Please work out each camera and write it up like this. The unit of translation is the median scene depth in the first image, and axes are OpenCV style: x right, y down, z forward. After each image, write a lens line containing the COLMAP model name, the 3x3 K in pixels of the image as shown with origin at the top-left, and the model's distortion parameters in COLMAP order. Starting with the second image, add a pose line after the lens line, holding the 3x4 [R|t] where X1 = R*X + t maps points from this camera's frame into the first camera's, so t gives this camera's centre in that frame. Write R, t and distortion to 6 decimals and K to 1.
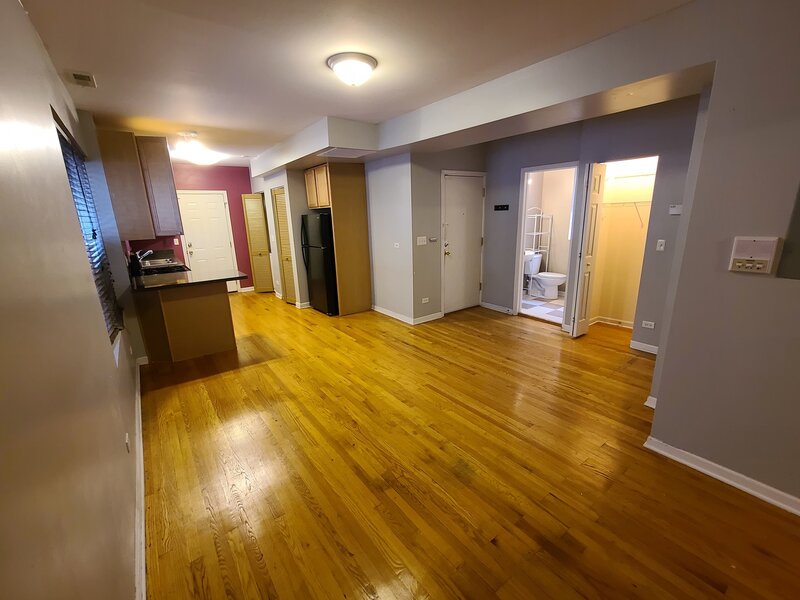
lens RADIAL K [[344.7, 0, 397.3], [0, 344.7, 301.9], [0, 0, 1]] dist [-0.004963, -0.000354]
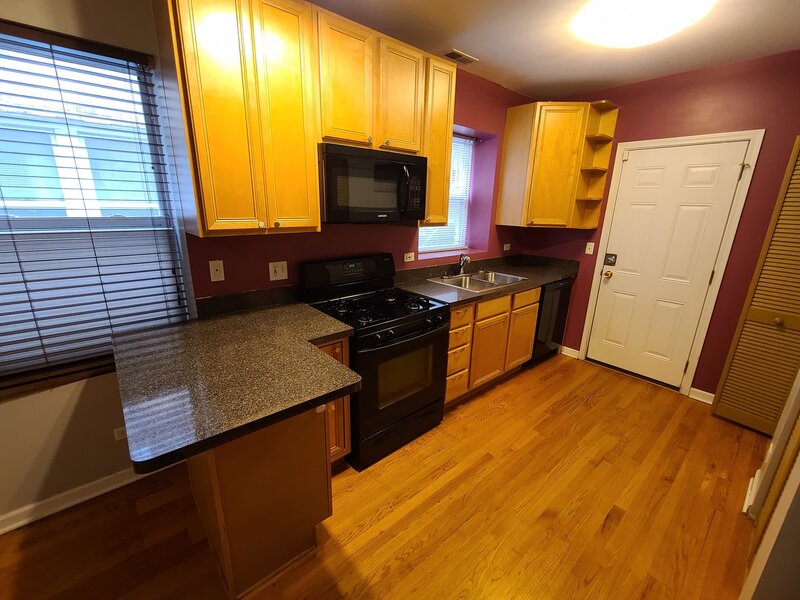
lens RADIAL K [[344.7, 0, 397.7], [0, 344.7, 303.2], [0, 0, 1]] dist [-0.004963, -0.000354]
pose [[0.081052, 0.309019, -0.947596, -0.241611], [-0.276886, 0.920283, 0.276429, -0.255021], [0.957478, 0.239971, 0.160154, 1.043181]]
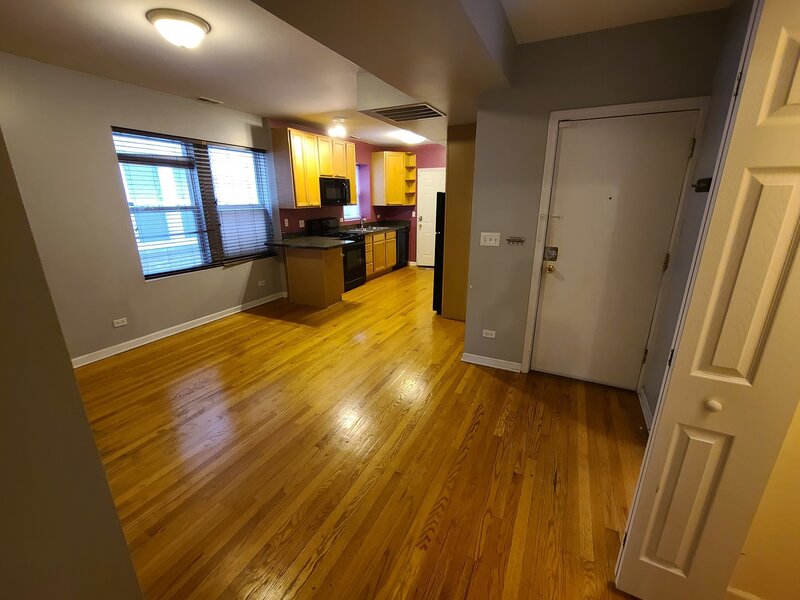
lens RADIAL K [[344.7, 0, 395.5], [0, 344.7, 302.3], [0, 0, 1]] dist [-0.004963, -0.000354]
pose [[0.456140, 0.287403, -0.842221, 0.614557], [-0.233157, 0.951949, 0.198570, -0.171192], [0.858821, 0.105794, 0.501233, 0.625821]]
